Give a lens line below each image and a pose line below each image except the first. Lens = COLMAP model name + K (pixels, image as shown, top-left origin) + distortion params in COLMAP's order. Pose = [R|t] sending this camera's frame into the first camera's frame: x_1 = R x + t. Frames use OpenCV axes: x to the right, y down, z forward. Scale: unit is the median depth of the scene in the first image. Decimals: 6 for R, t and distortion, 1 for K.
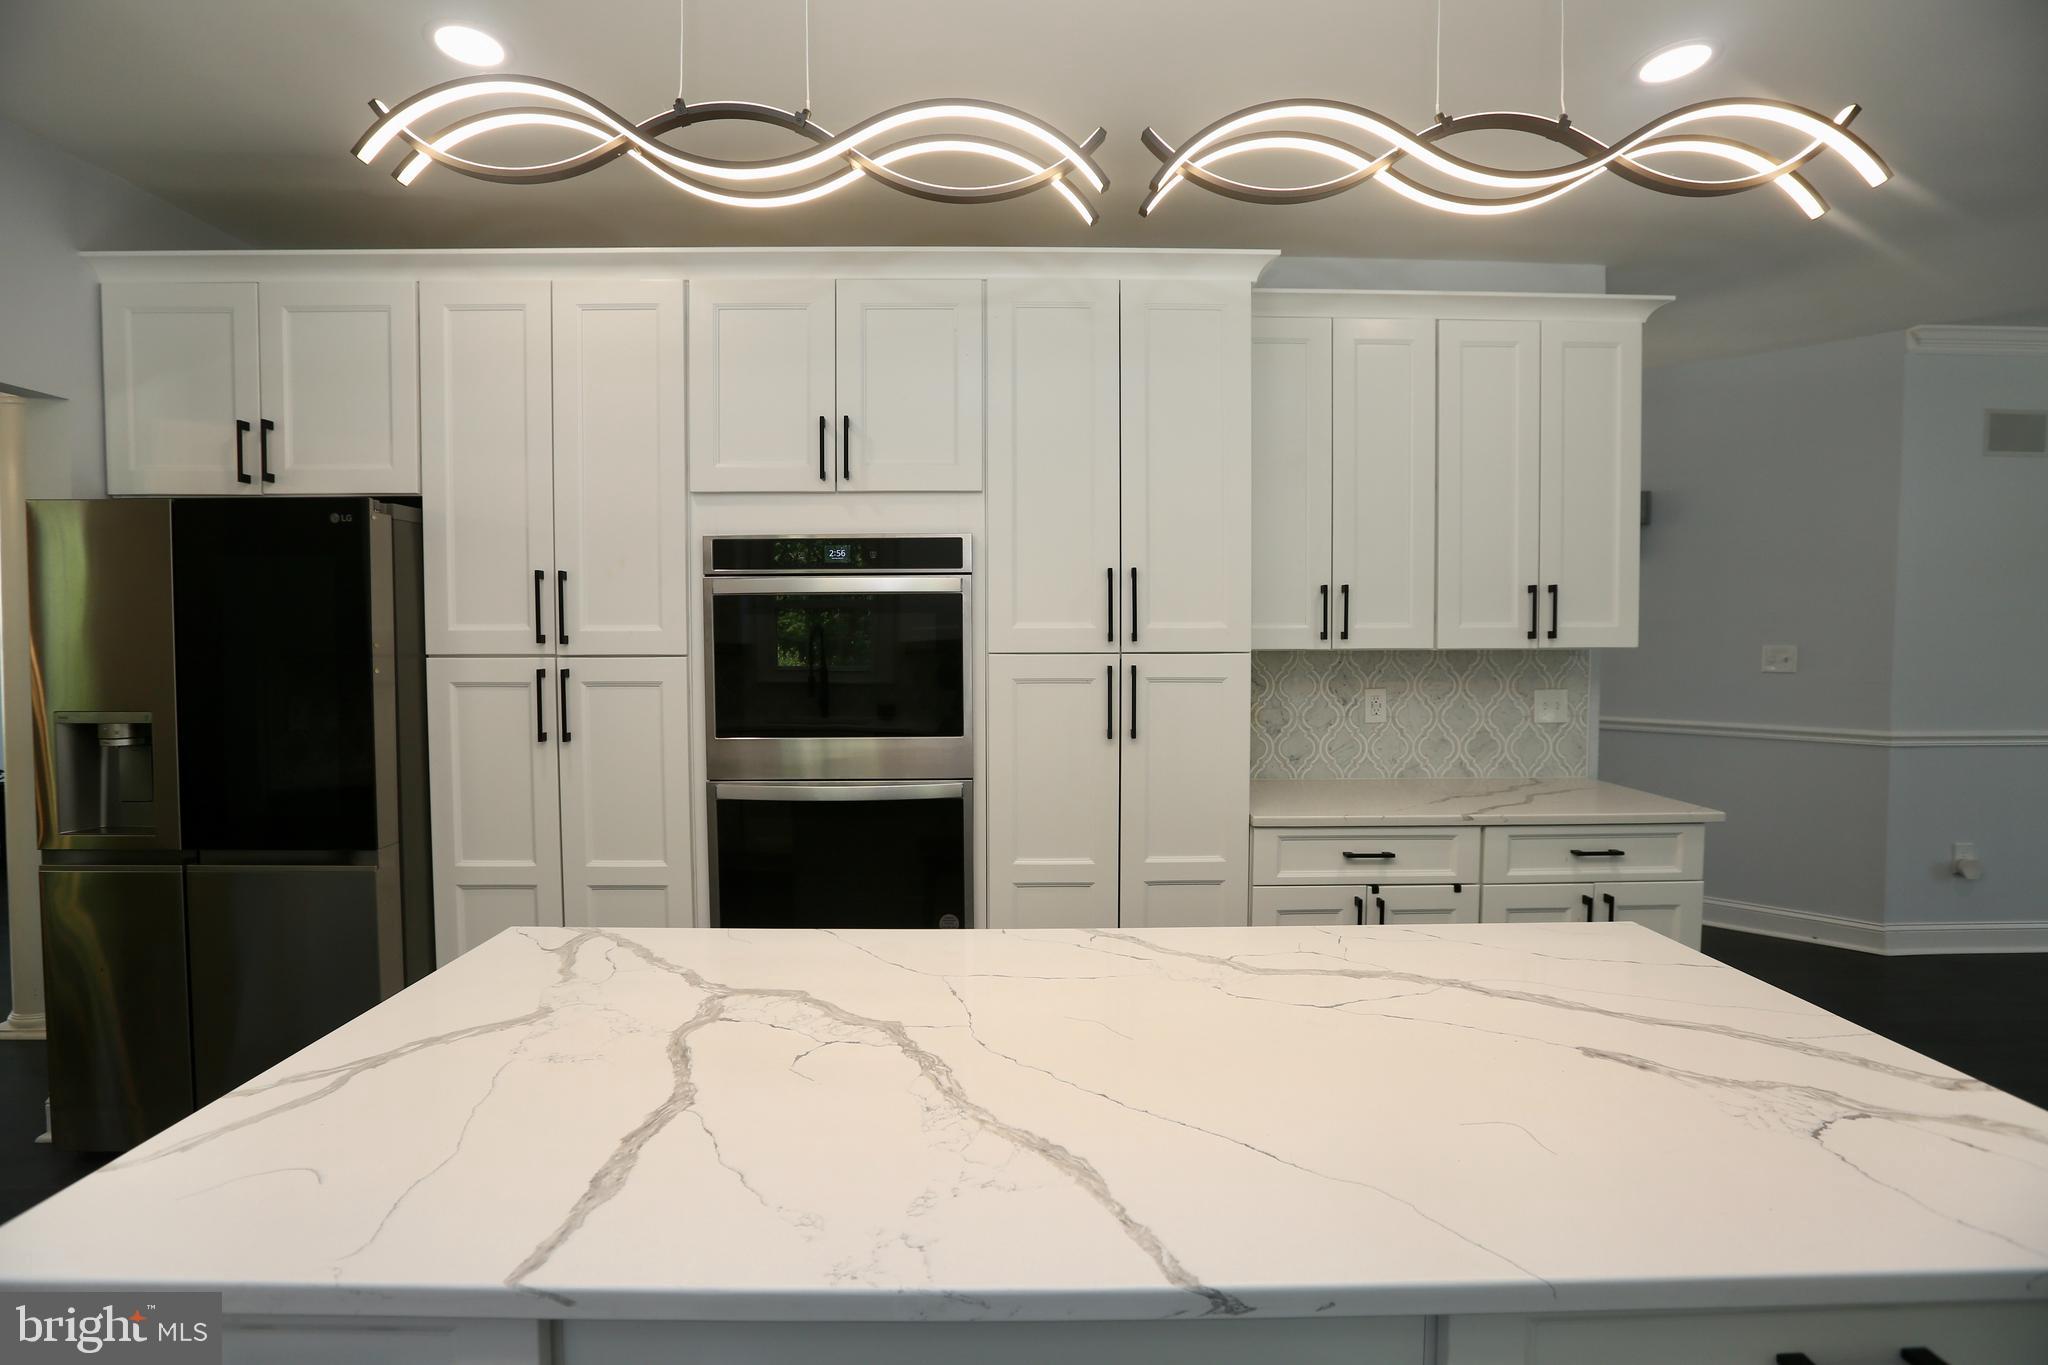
lens RADIAL K [[934.6, 0, 1008.3], [0, 934.6, 667.4], [0, 0, 1]] dist [-0.069006, 0.026786]
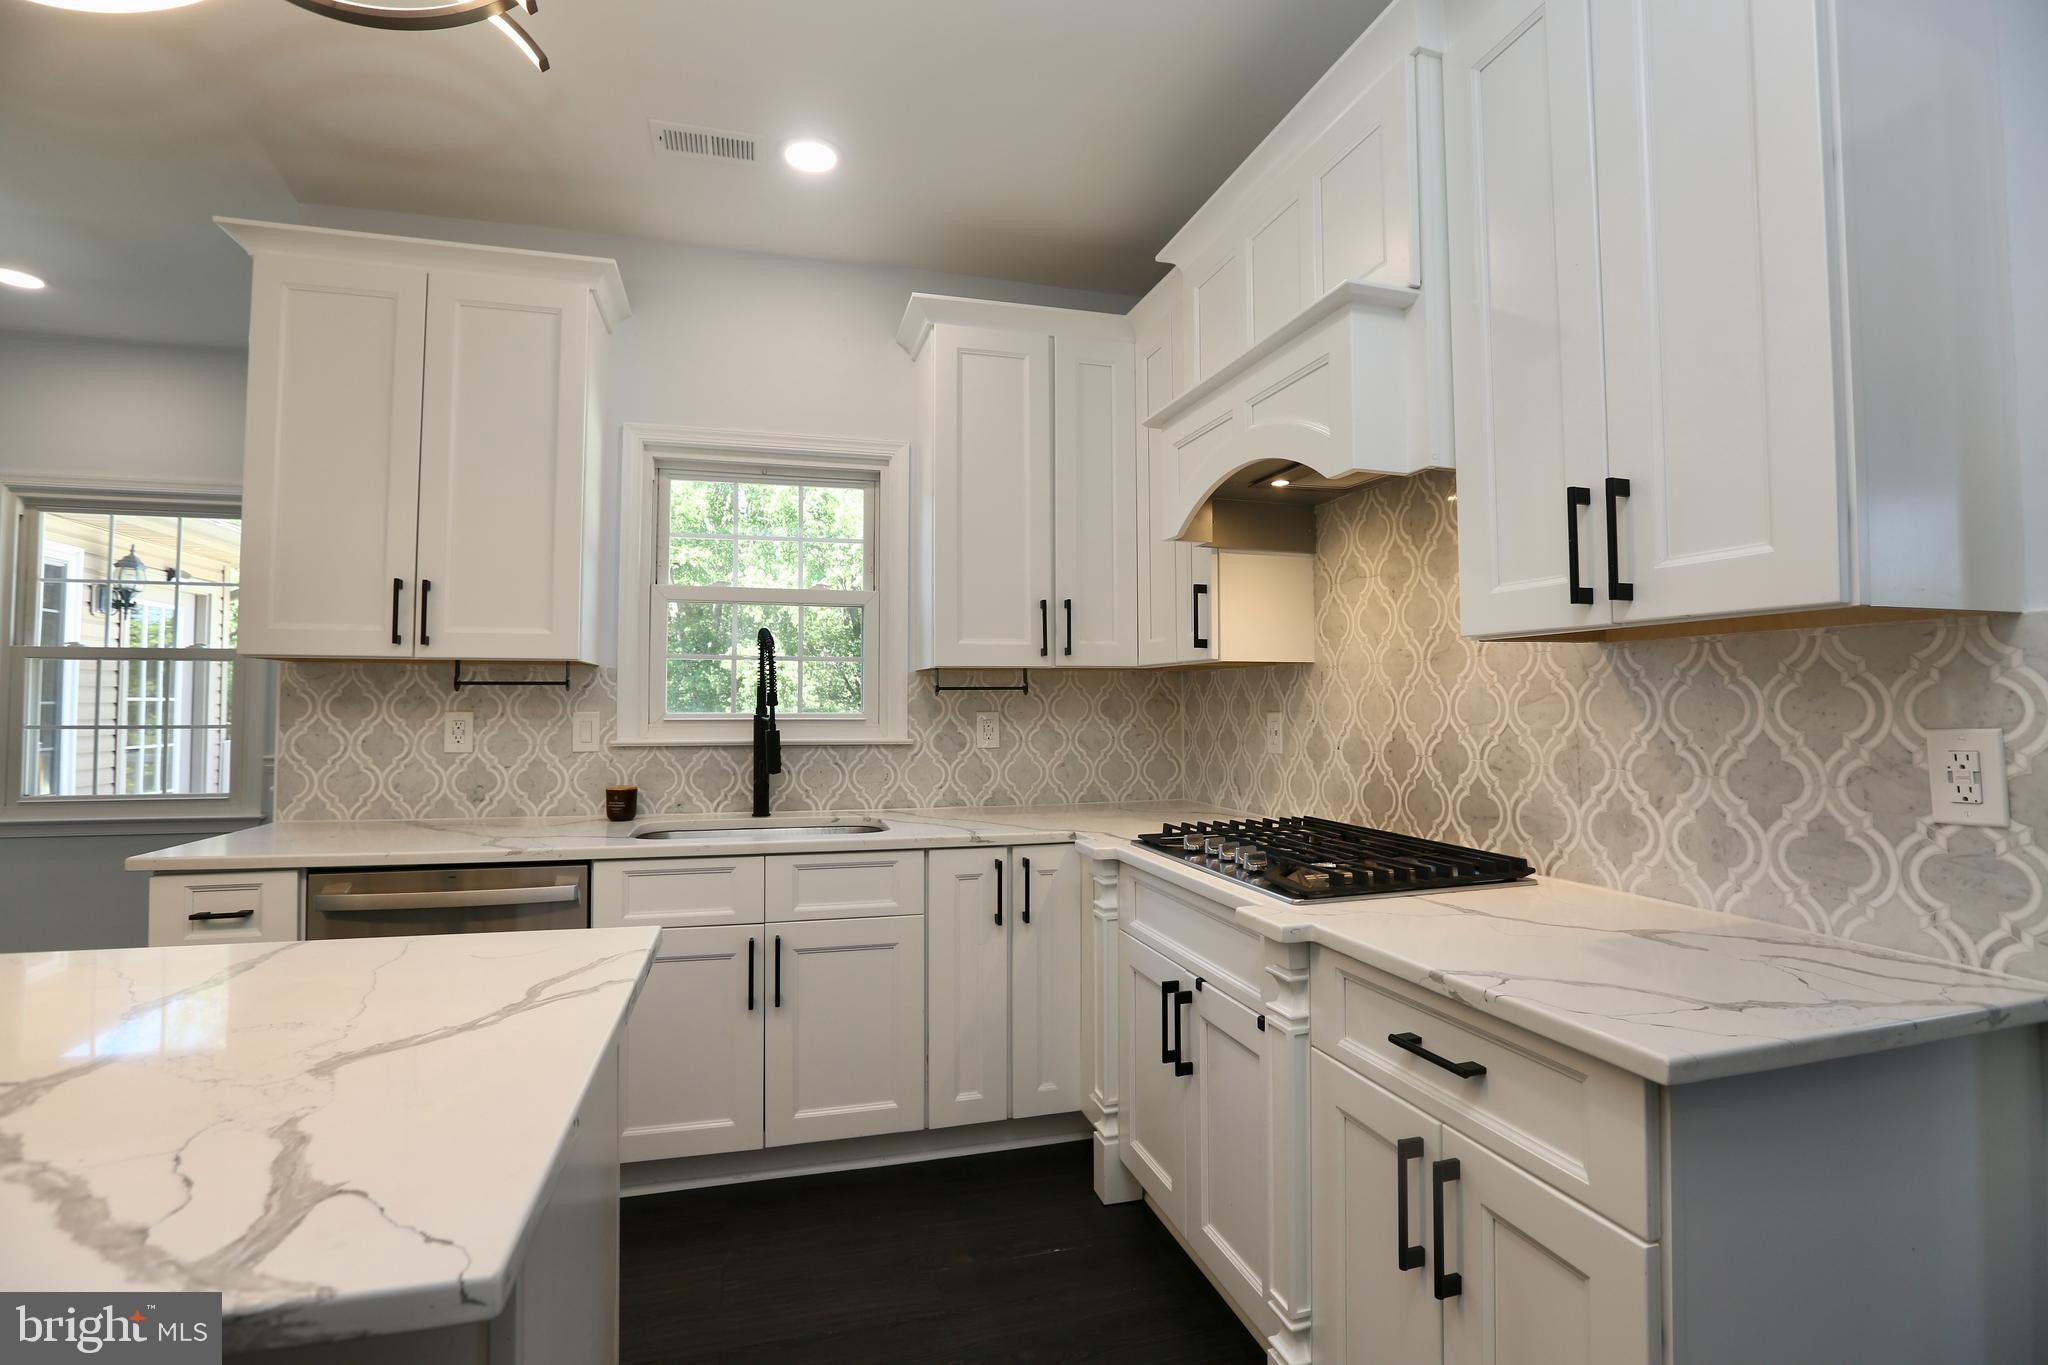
lens RADIAL K [[928.6, 0, 1007.4], [0, 928.6, 668.8], [0, 0, 1]] dist [-0.046436, 0.014342]
pose [[-0.968564, -0.011898, -0.248479, -0.790538], [-0.010921, 0.999926, -0.005311, 0.070031], [0.248524, -0.002430, -0.968623, 1.691802]]
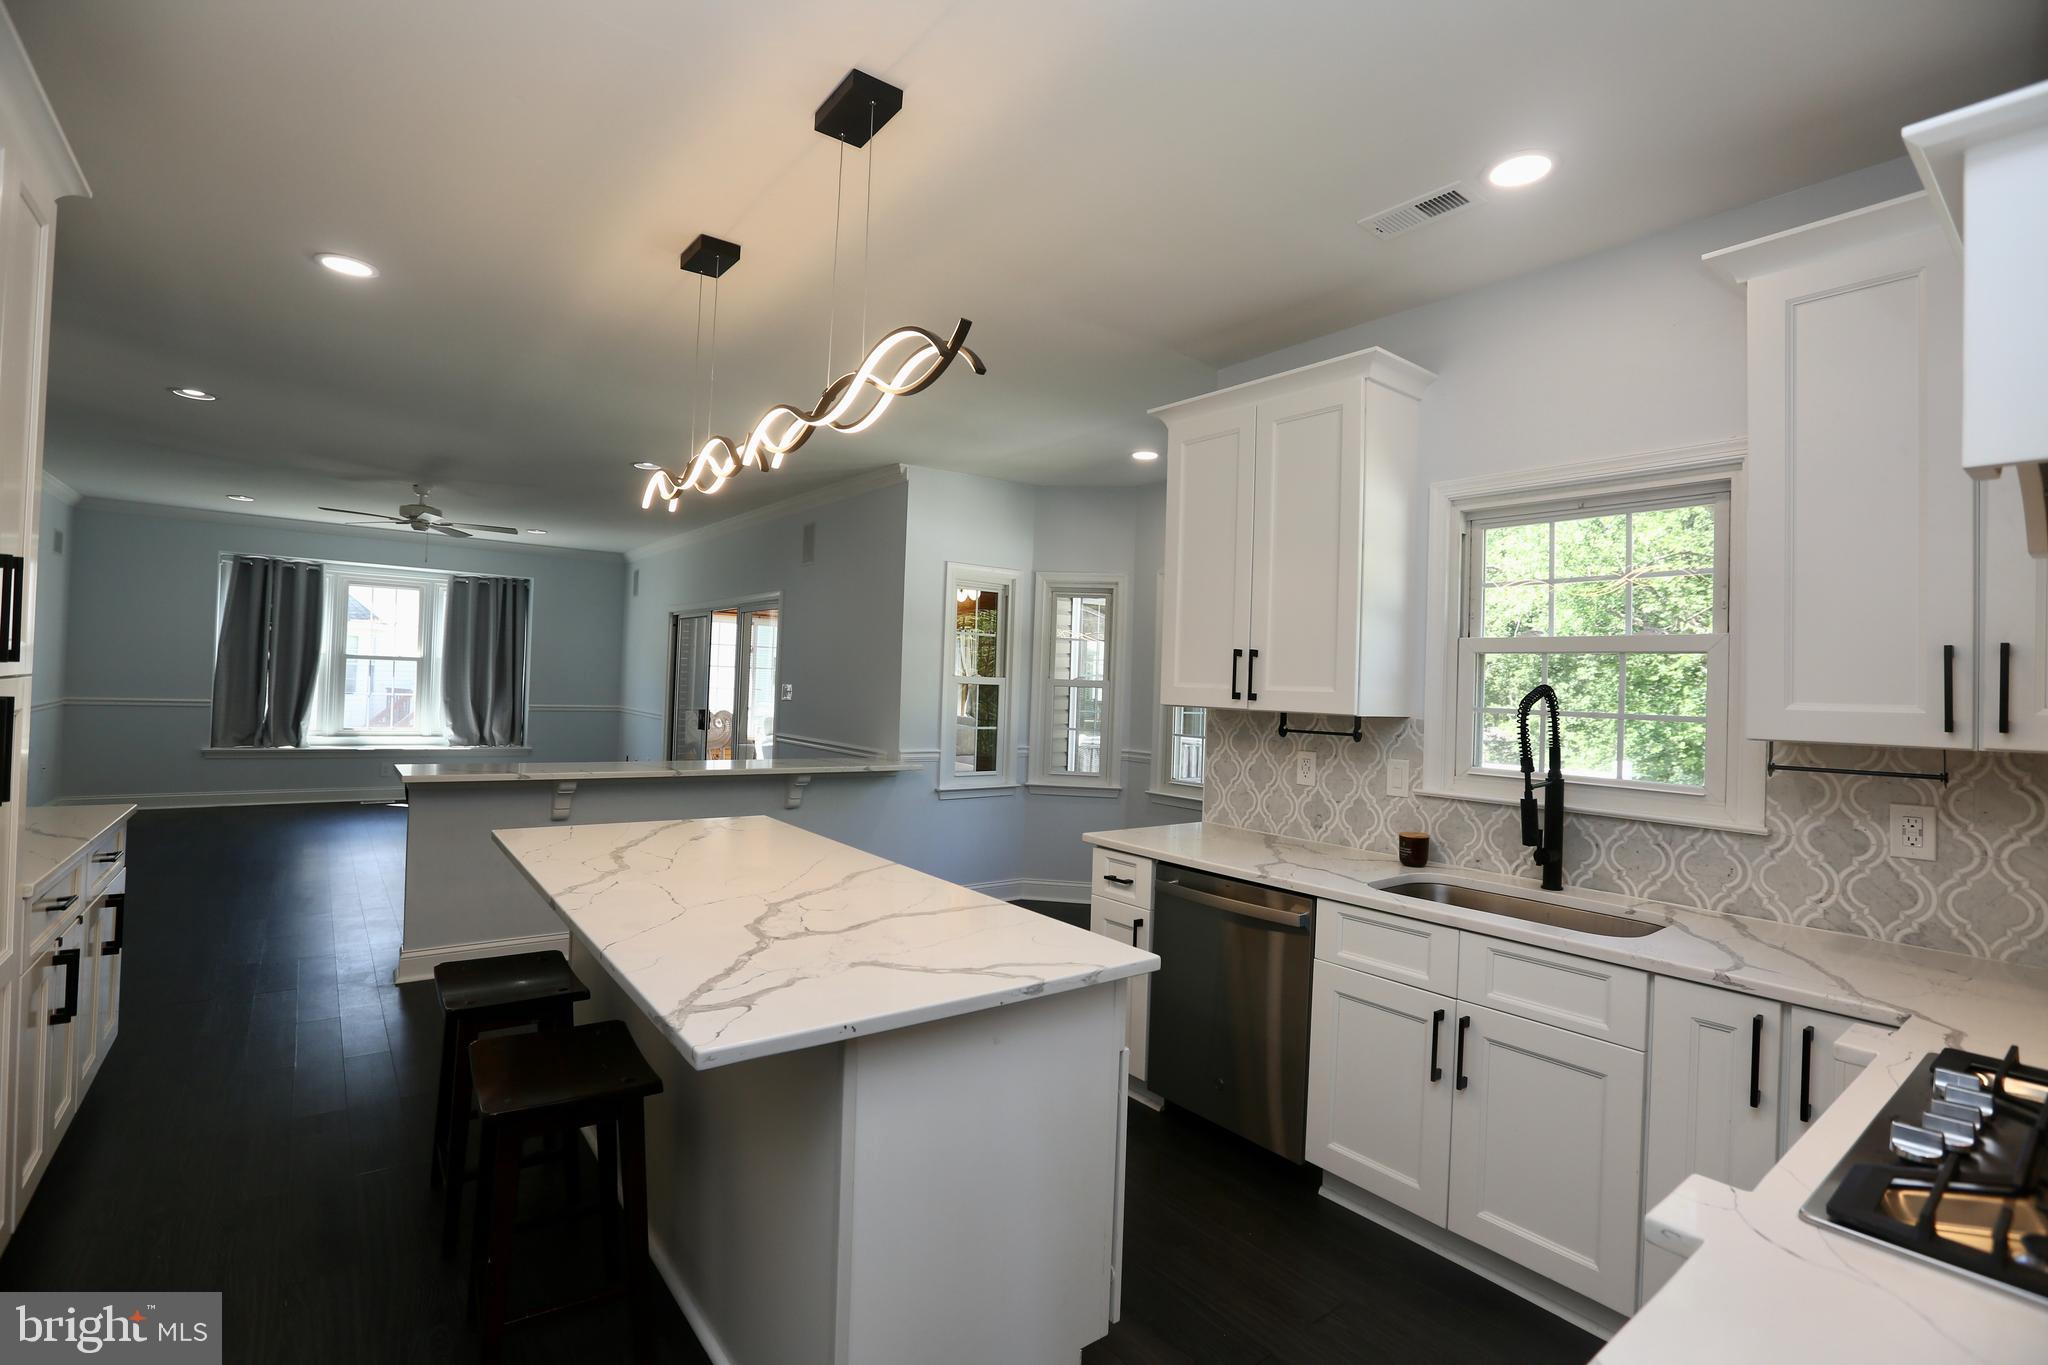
lens RADIAL K [[928.6, 0, 1007.4], [0, 928.6, 668.8], [0, 0, 1]] dist [-0.046436, 0.014342]
pose [[-0.597388, -0.007555, 0.801917, -1.638098], [-0.006591, 0.999968, 0.004511, -0.062245], [-0.801925, -0.002591, -0.597419, 1.548963]]
